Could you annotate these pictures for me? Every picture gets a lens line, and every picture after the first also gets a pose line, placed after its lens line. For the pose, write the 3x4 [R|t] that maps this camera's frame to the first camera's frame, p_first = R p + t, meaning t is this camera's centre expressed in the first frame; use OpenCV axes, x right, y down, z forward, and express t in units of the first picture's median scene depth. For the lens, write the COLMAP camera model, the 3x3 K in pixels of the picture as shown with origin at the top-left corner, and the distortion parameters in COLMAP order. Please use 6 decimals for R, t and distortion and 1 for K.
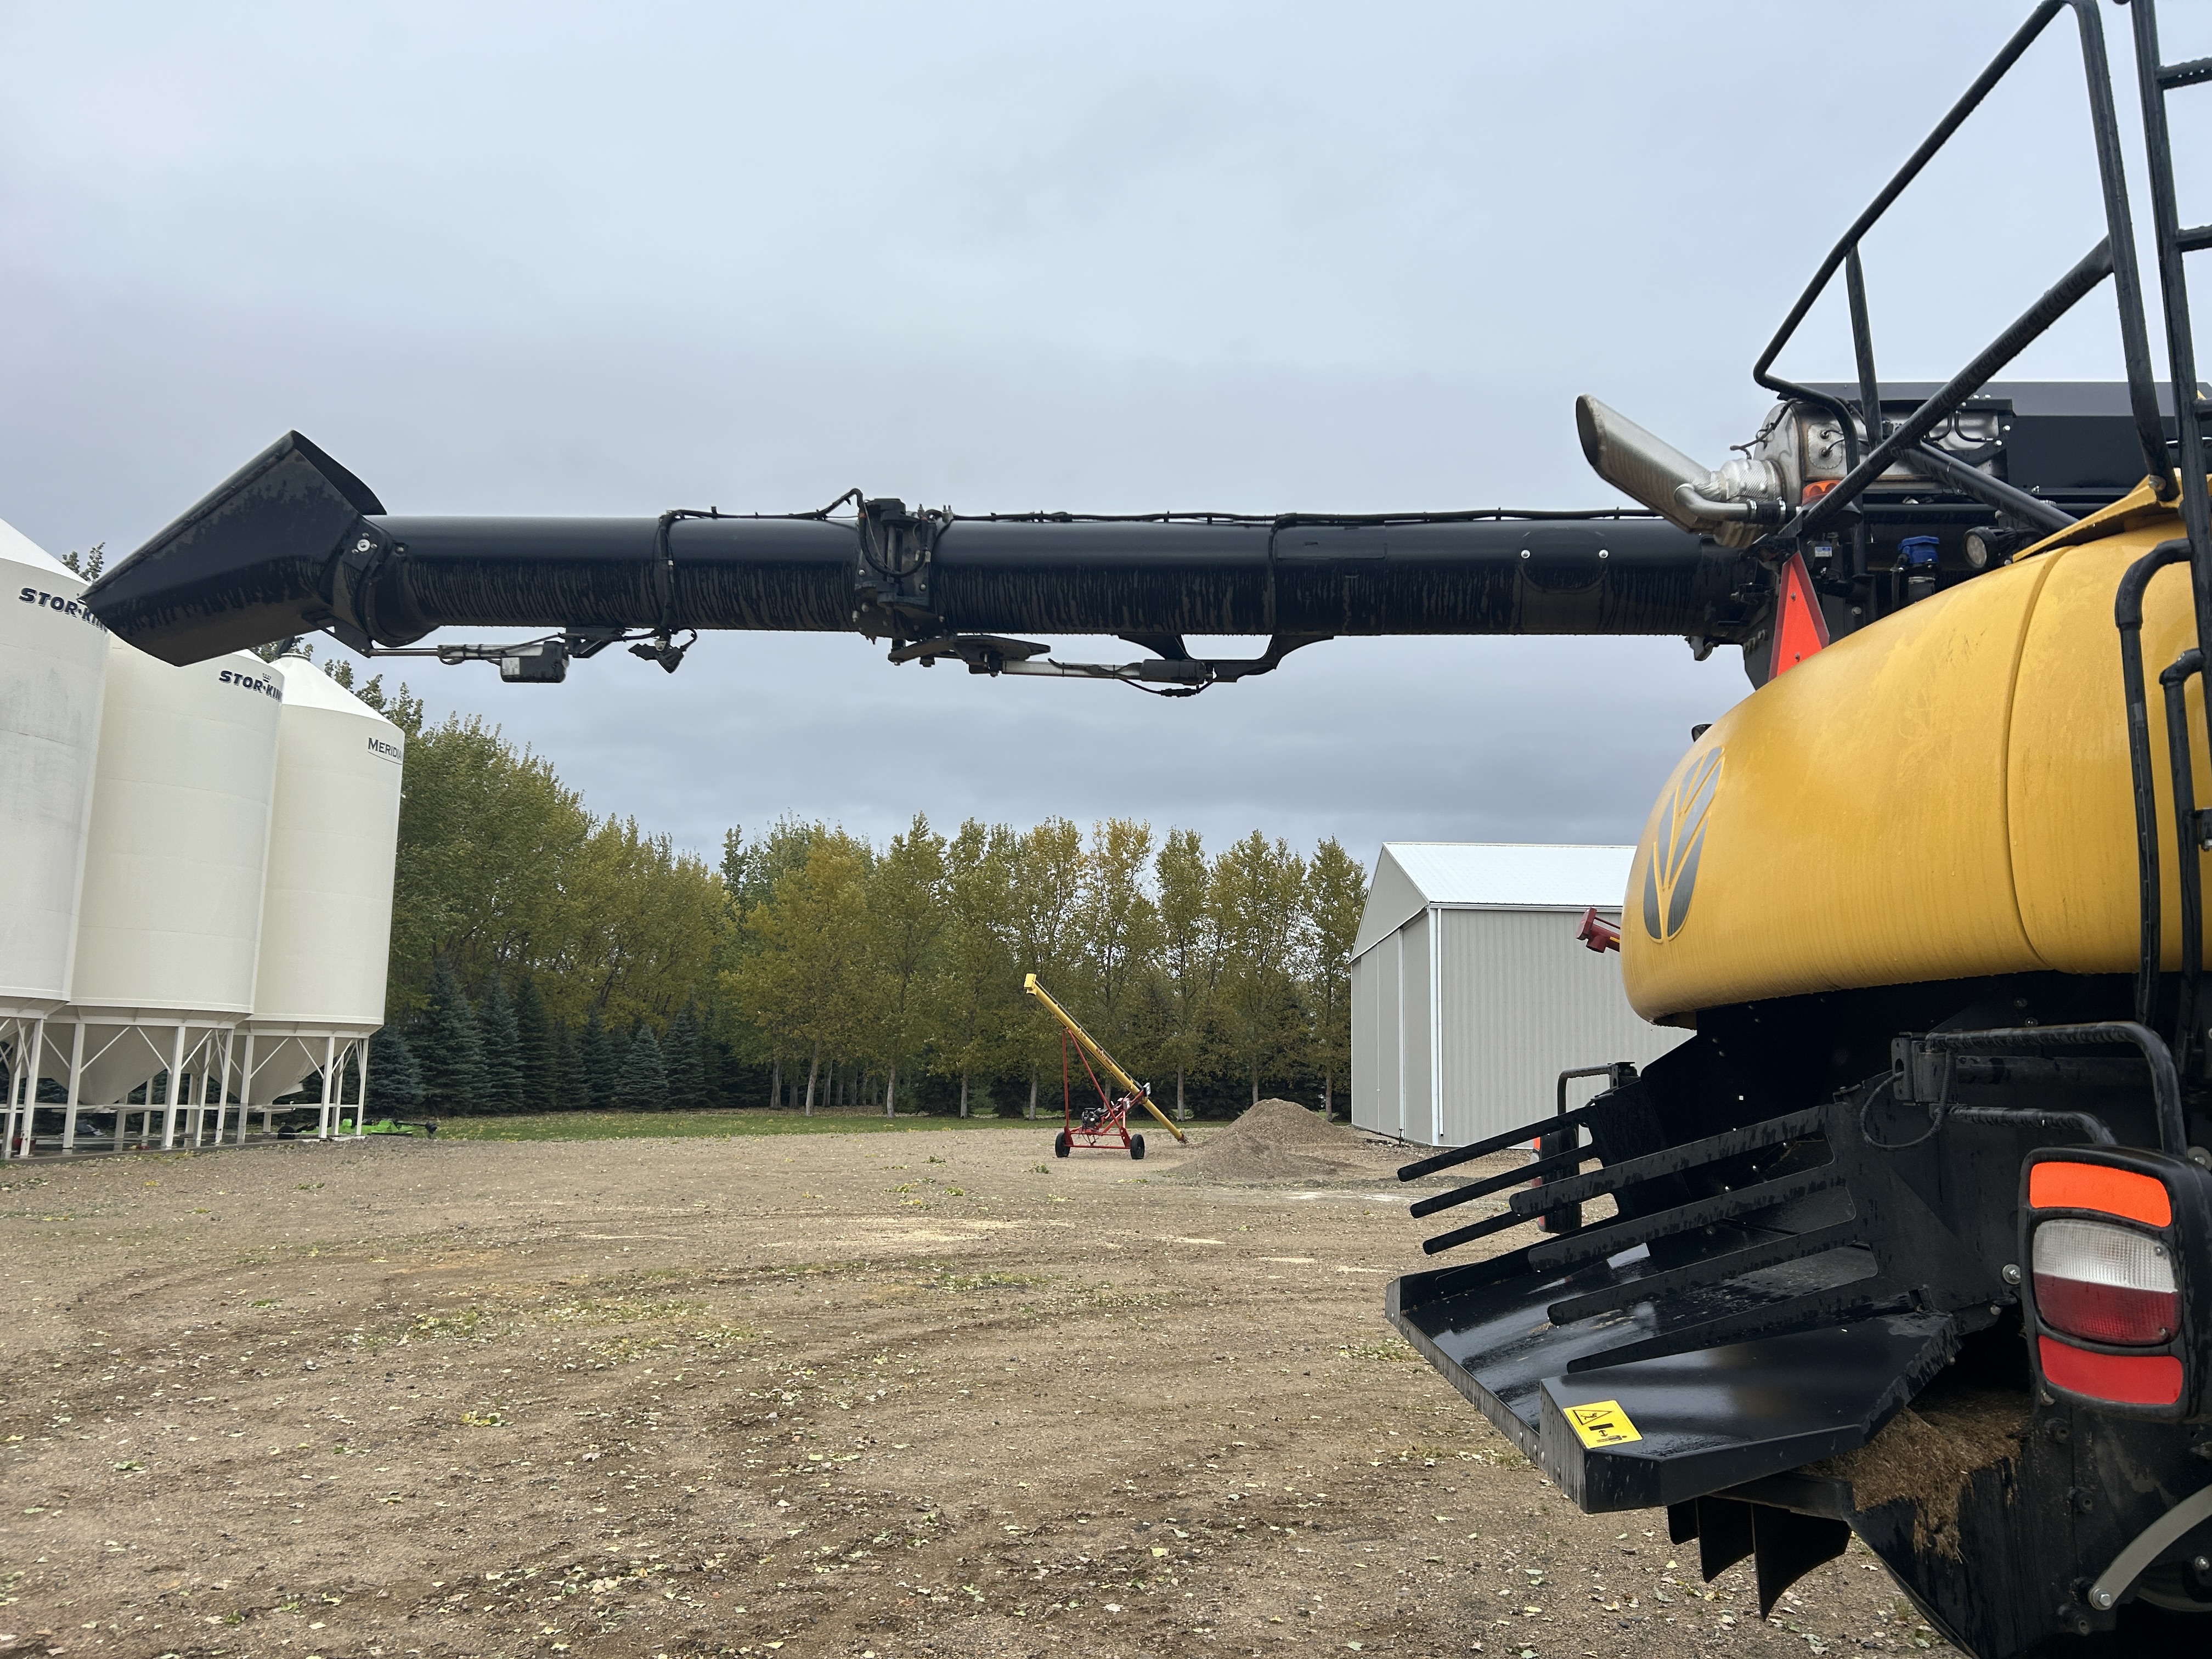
lens RADIAL K [[1654.3, 0, 1095.1], [0, 1654.3, 823.5], [0, 0, 1]] dist [0.044212, -0.038106]
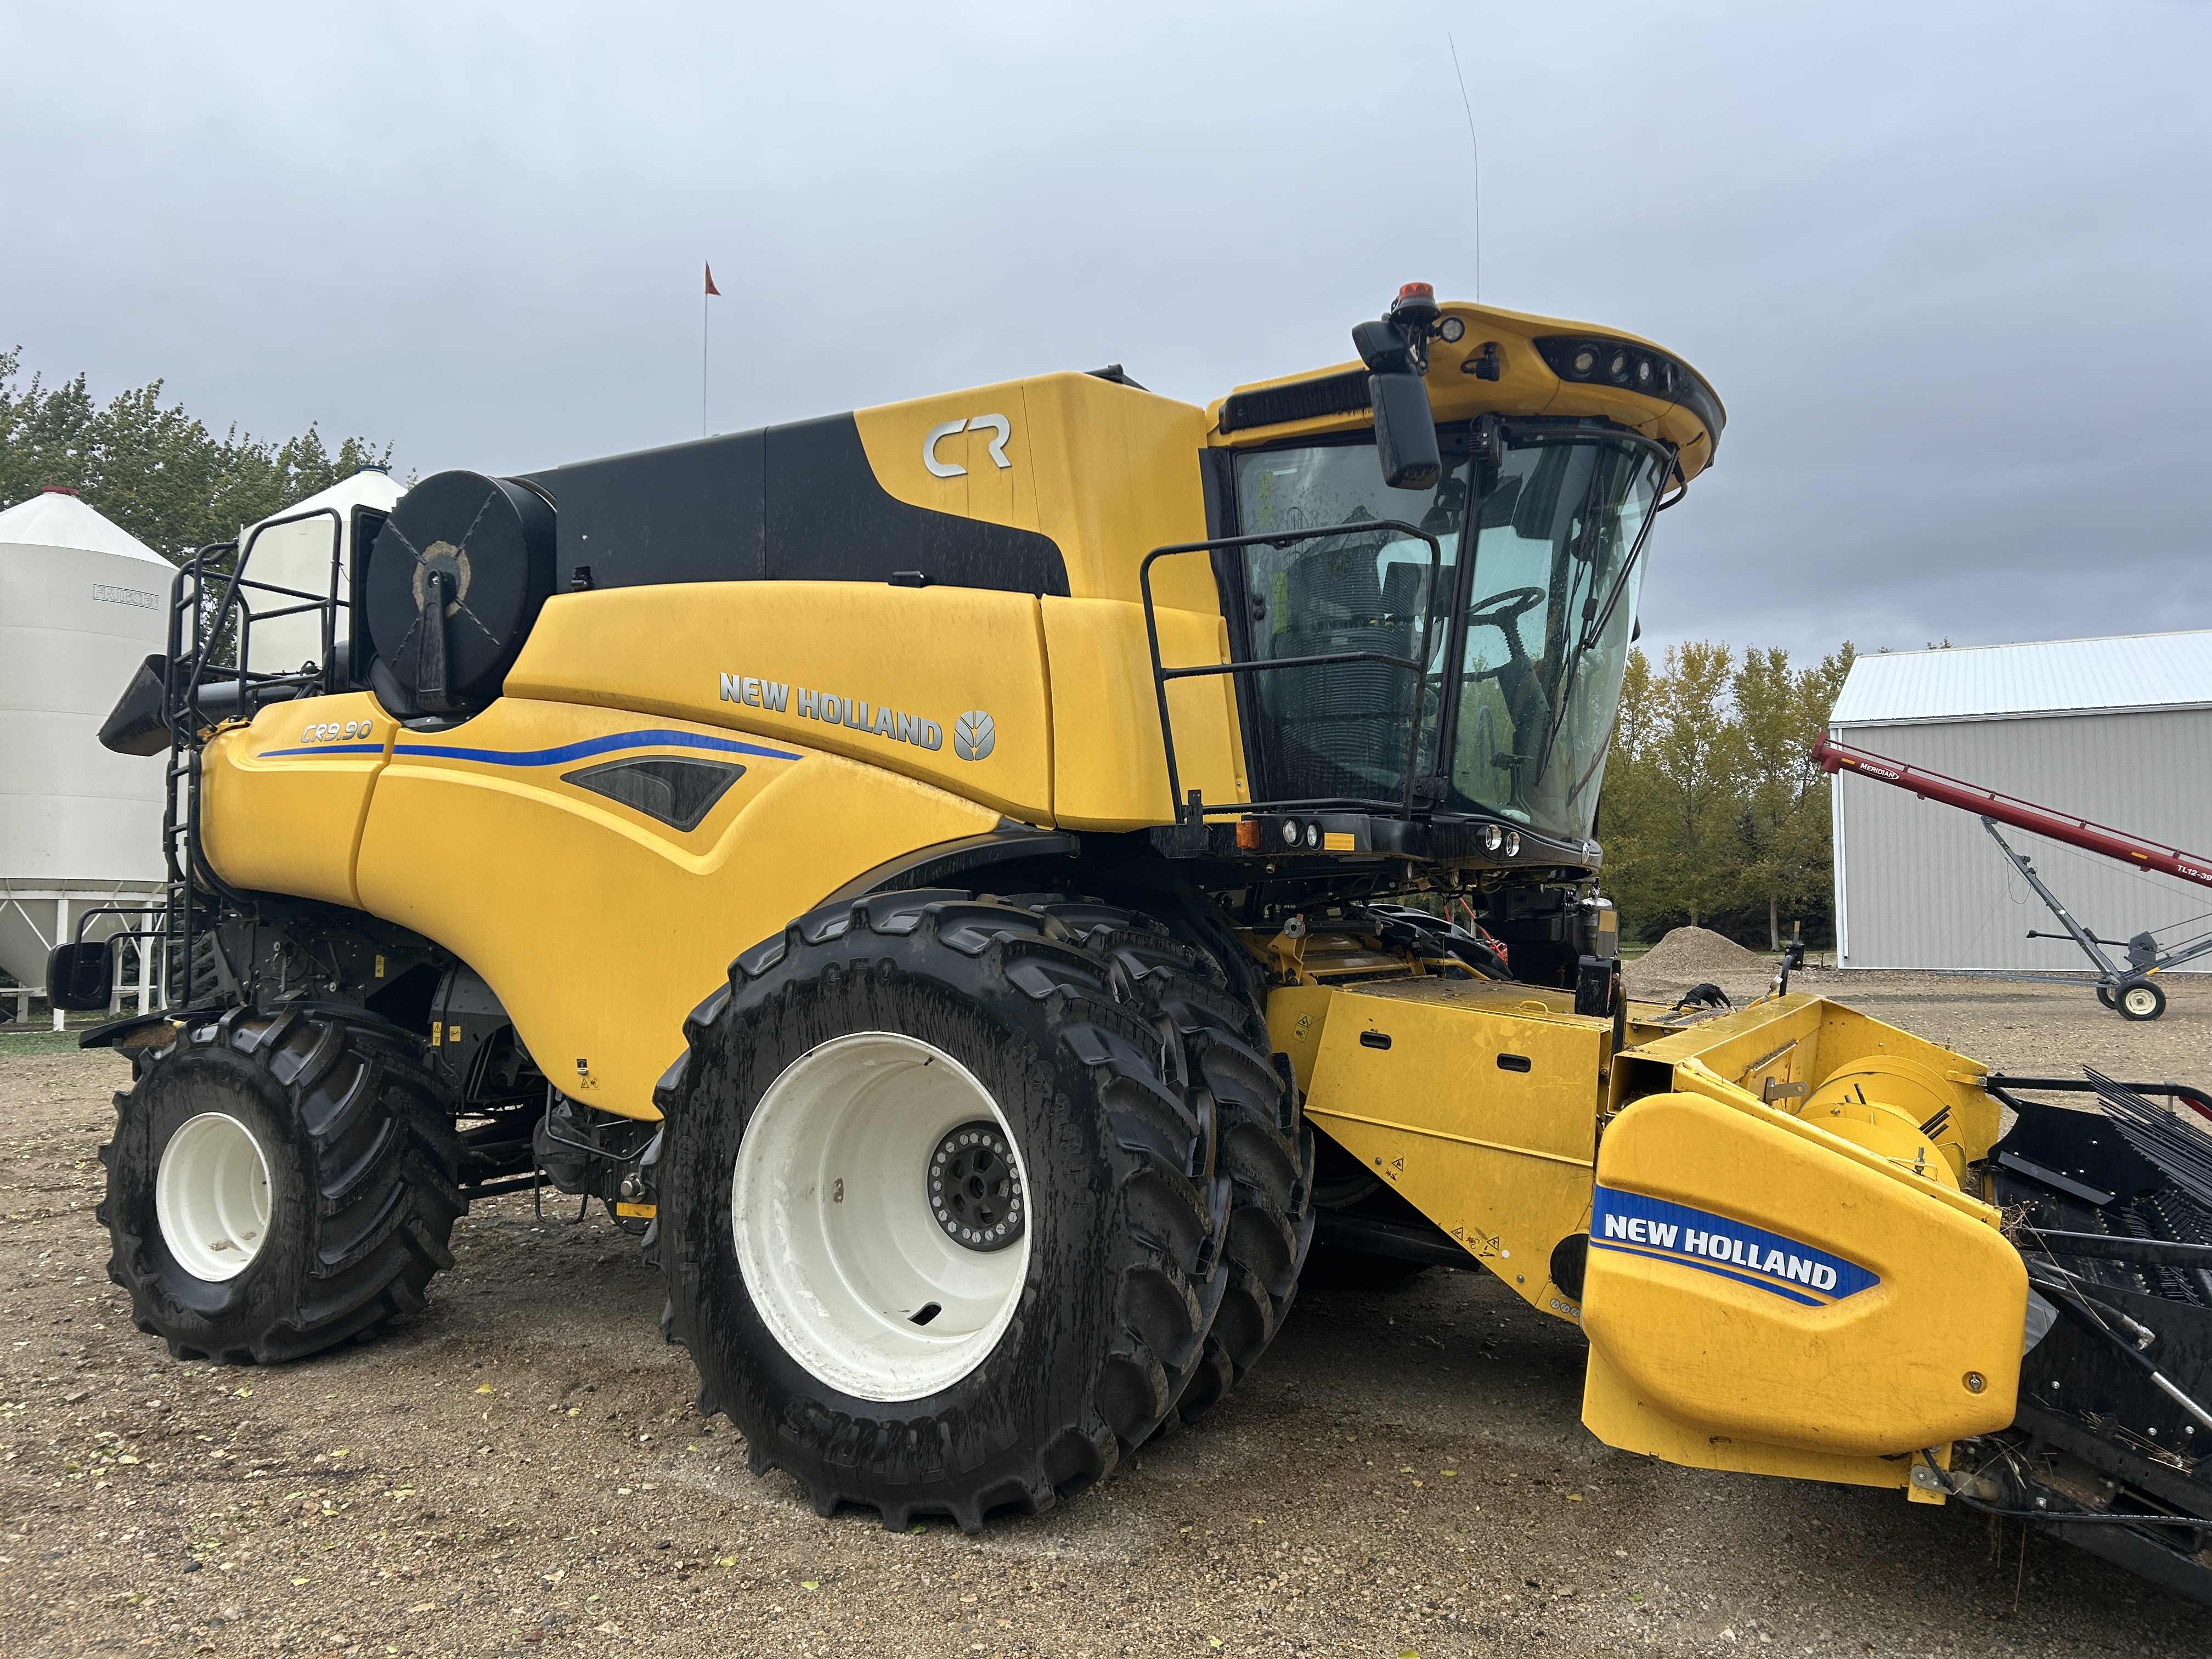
lens RADIAL K [[1654.3, 0, 1103.5], [0, 1654.3, 833.7], [0, 0, 1]] dist [0.044212, -0.038106]
pose [[0.911254, -0.045323, -0.409344, 1.590296], [0.087188, 0.992628, 0.084187, -0.065146], [0.402511, -0.112405, 0.908488, -0.583019]]
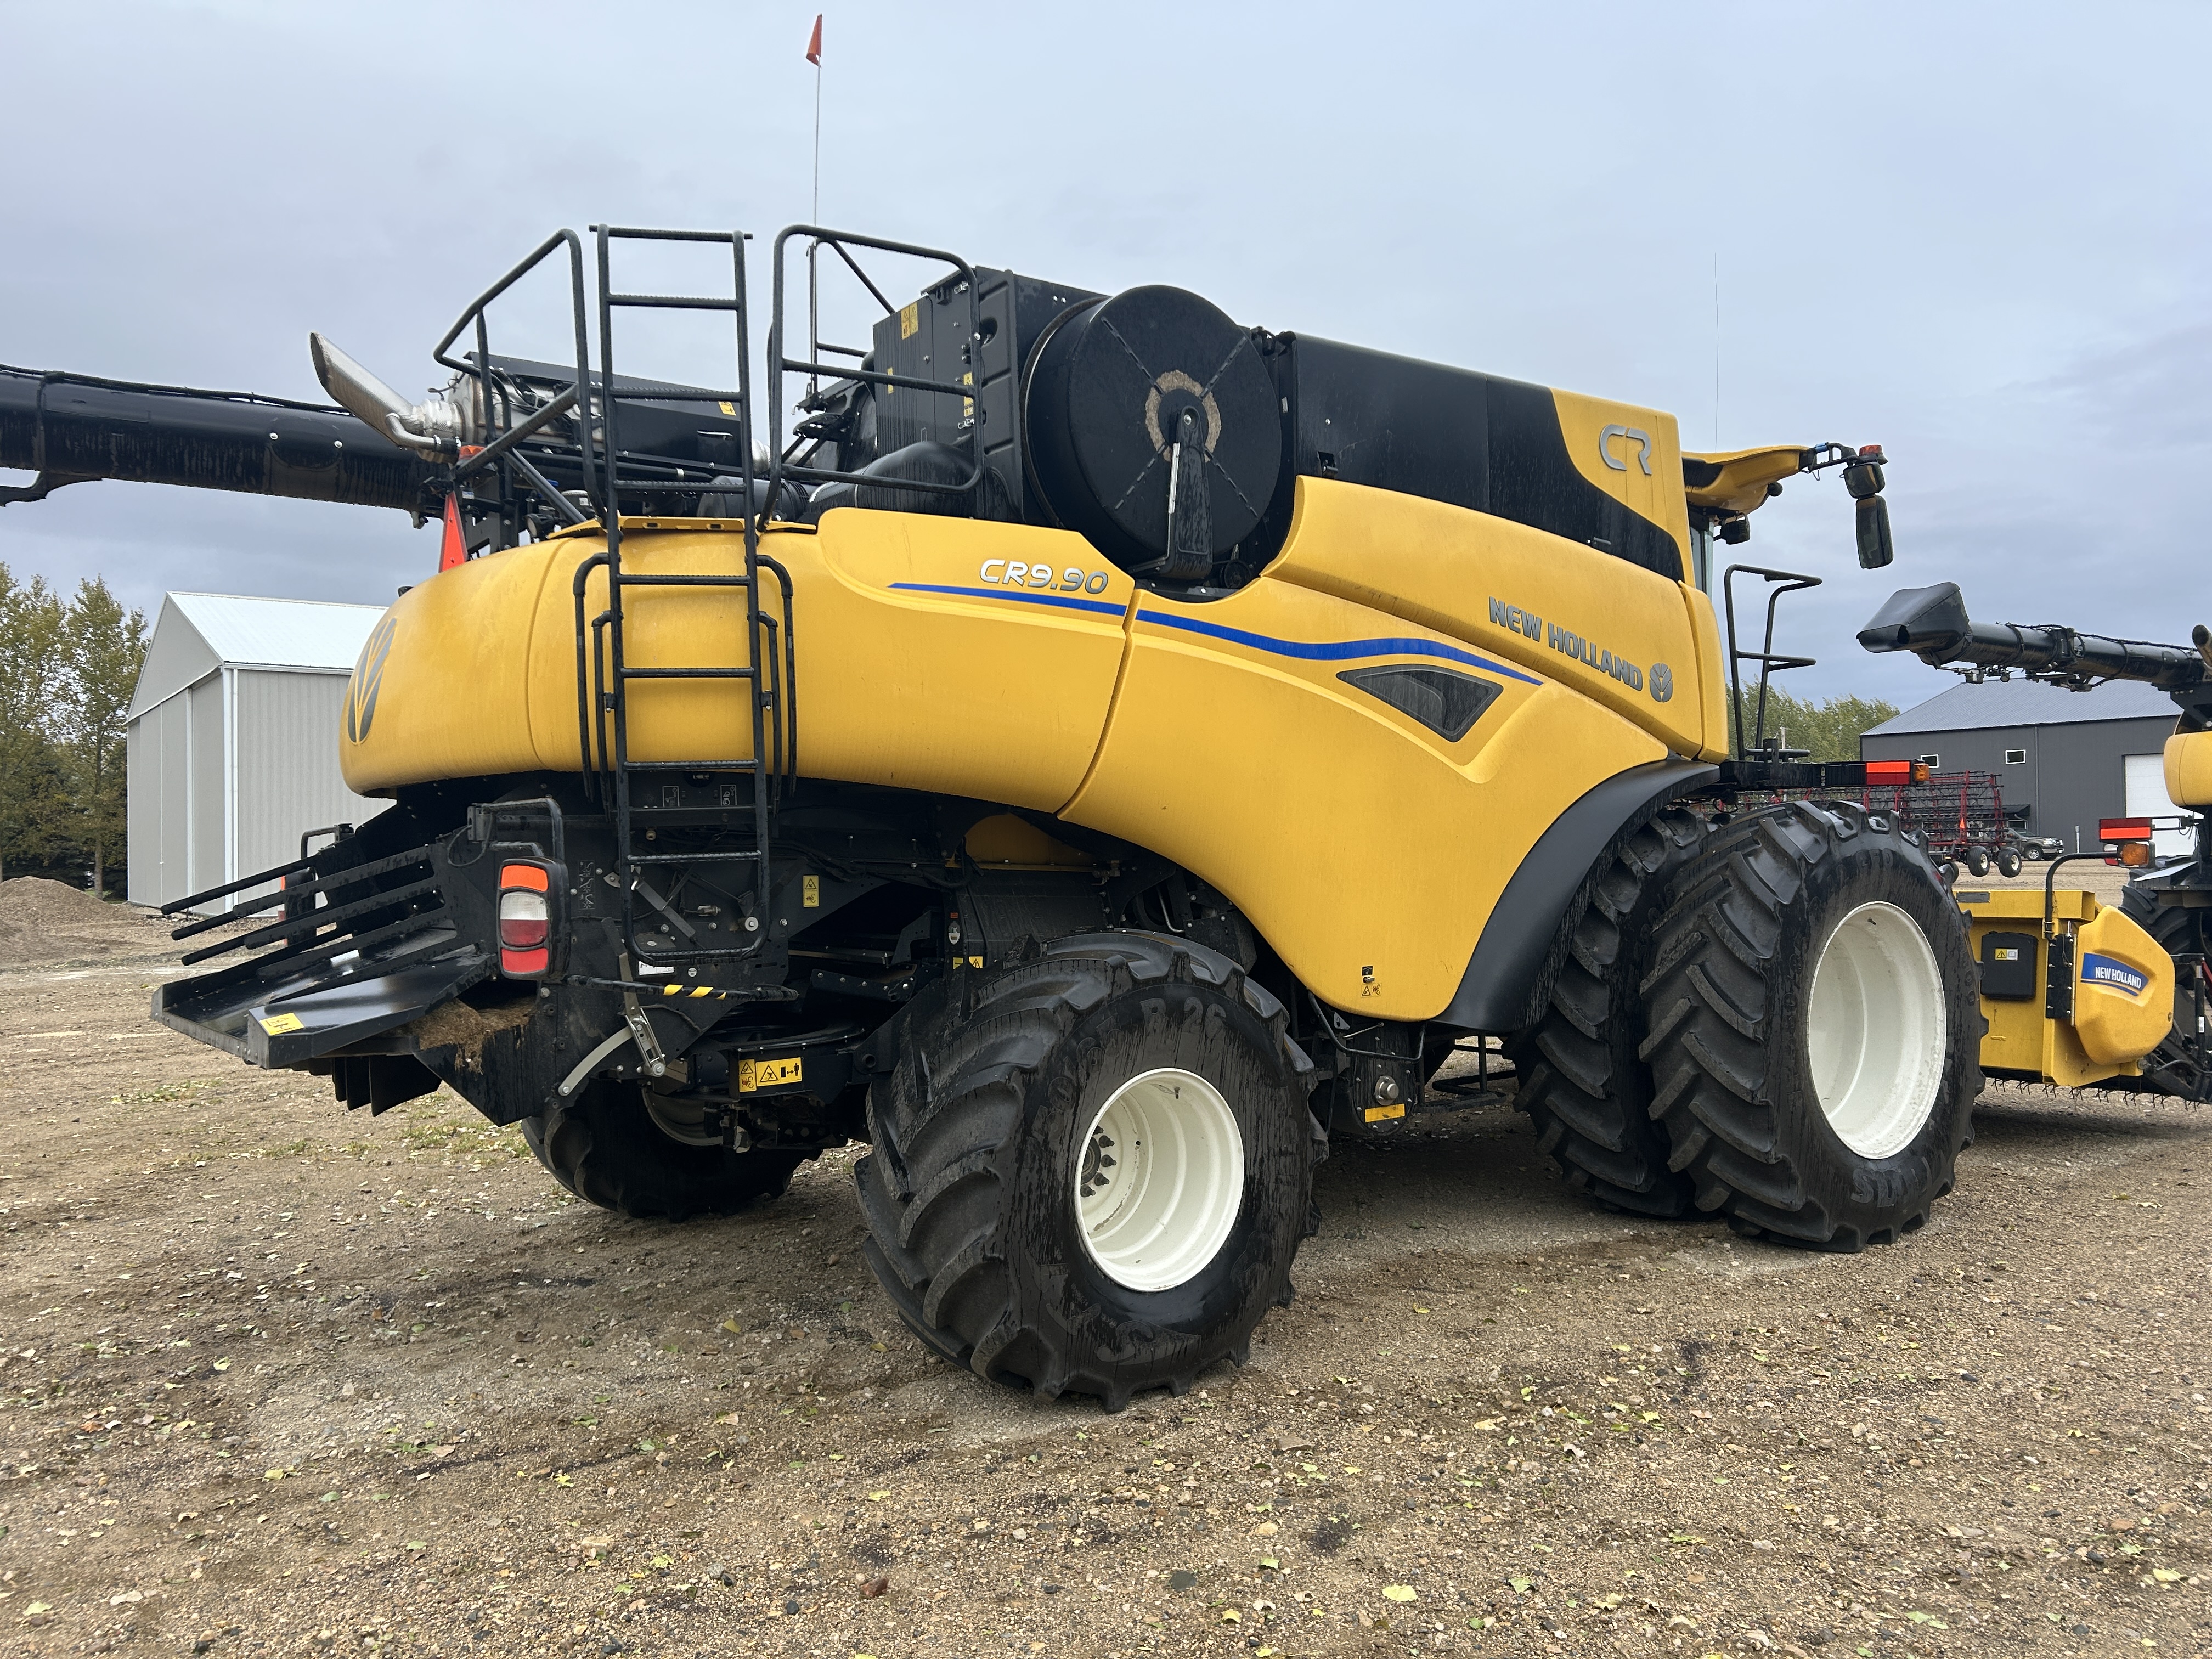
lens RADIAL K [[1654.3, 0, 1101.9], [0, 1654.3, 842.6], [0, 0, 1]] dist [0.044212, -0.038106]
pose [[0.777893, -0.026413, 0.627842, -0.062648], [-0.069514, 0.989367, 0.127750, -0.058738], [-0.624541, -0.143020, 0.767785, -0.434377]]
